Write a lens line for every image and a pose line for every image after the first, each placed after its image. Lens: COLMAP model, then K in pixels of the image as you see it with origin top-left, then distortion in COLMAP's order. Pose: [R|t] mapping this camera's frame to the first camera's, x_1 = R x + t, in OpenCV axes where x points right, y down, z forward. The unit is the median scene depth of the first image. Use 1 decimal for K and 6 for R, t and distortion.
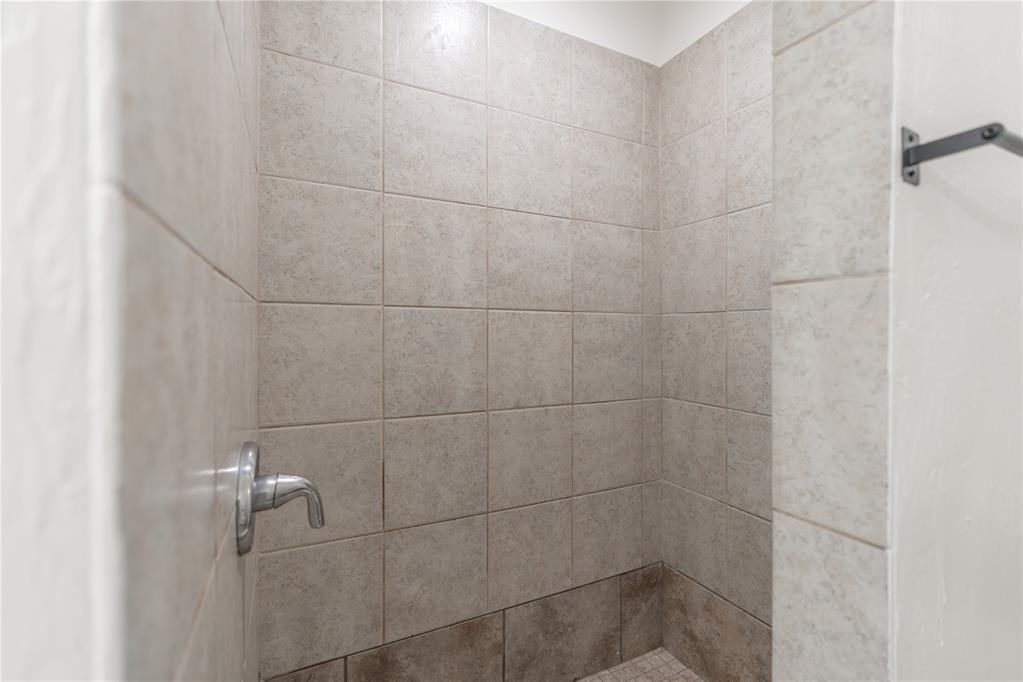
lens RADIAL K [[463.3, 0, 511.8], [0, 463.3, 319.0], [0, 0, 1]] dist [-0.008137, 0.001827]
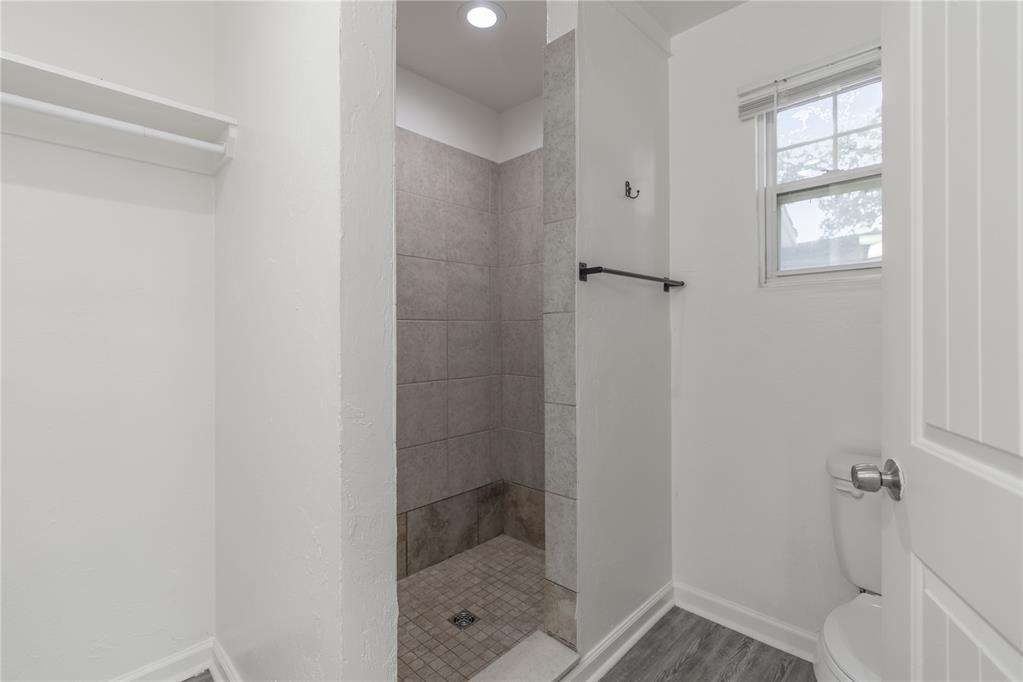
lens RADIAL K [[463.3, 0, 514.9], [0, 463.3, 334.2], [0, 0, 1]] dist [-0.008137, 0.001827]
pose [[0.941163, -0.015223, 0.337610, -0.184930], [0.005033, 0.999506, 0.031037, -0.017116], [-0.337915, -0.027512, 0.940774, -0.558542]]
